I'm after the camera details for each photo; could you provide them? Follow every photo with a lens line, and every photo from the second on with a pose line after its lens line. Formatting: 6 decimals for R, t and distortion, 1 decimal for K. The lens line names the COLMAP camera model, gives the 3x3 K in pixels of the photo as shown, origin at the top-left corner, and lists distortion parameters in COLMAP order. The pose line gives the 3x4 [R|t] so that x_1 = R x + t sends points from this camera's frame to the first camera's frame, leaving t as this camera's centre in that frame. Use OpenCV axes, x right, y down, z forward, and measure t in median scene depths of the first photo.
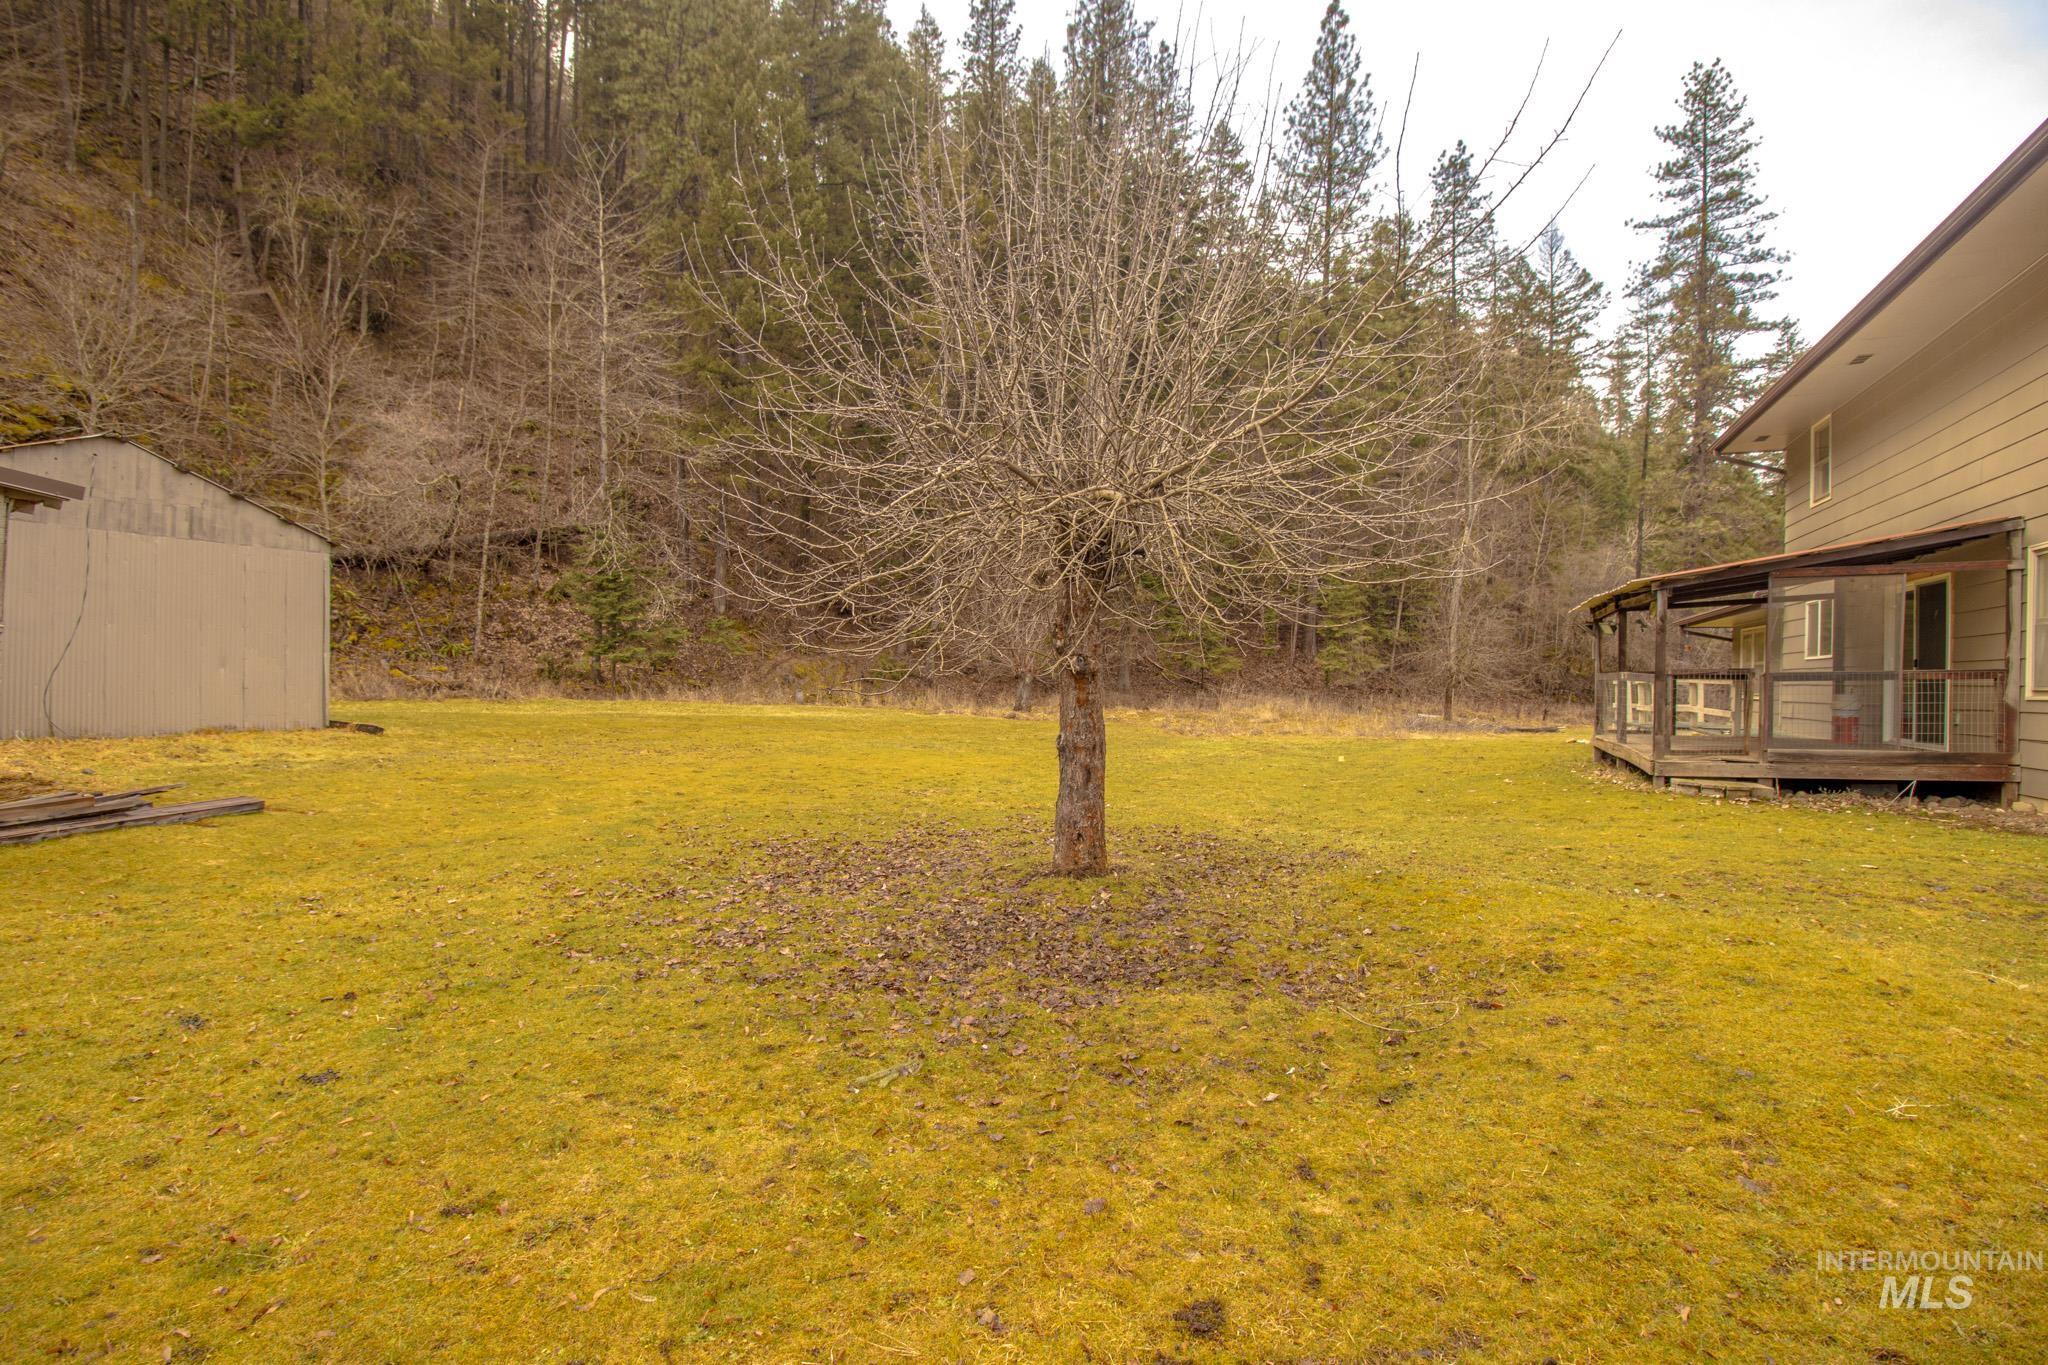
lens RADIAL K [[956.0, 0, 1023.4], [0, 956.0, 682.8], [0, 0, 1]] dist [-0.004539, -0.009814]
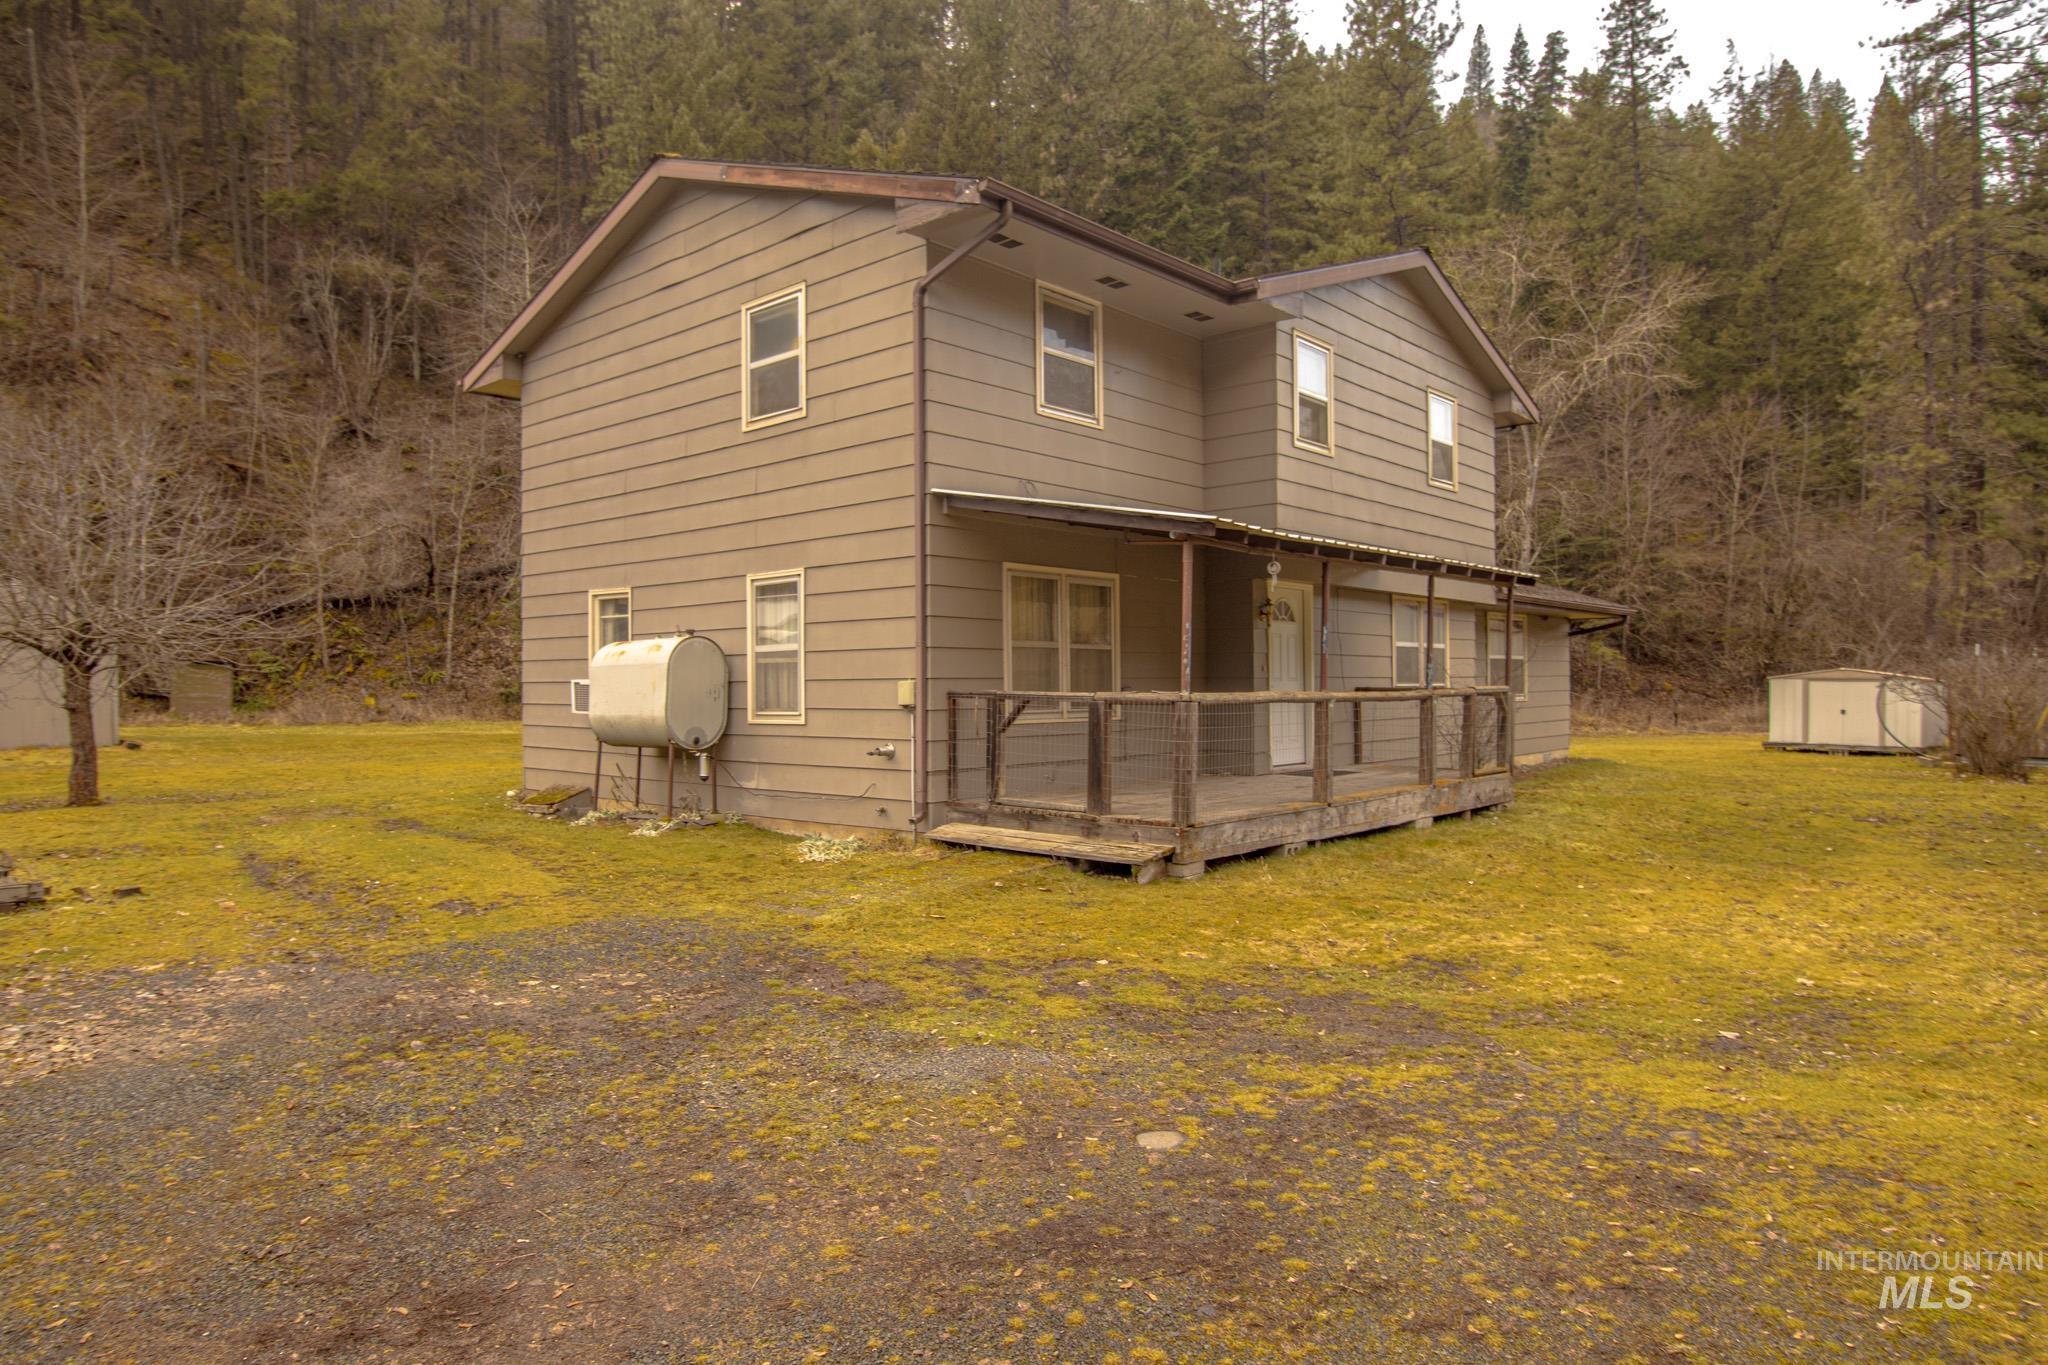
lens RADIAL K [[1234.0, 0, 1024.2], [0, 1234.0, 684.7], [0, 0, 1]] dist [-0.004078, -0.001246]
pose [[0.956286, -0.026938, -0.291188, 0.431805], [0.025599, 0.999637, -0.008409, 0.002982], [0.291309, 0.000587, 0.956629, -0.148455]]
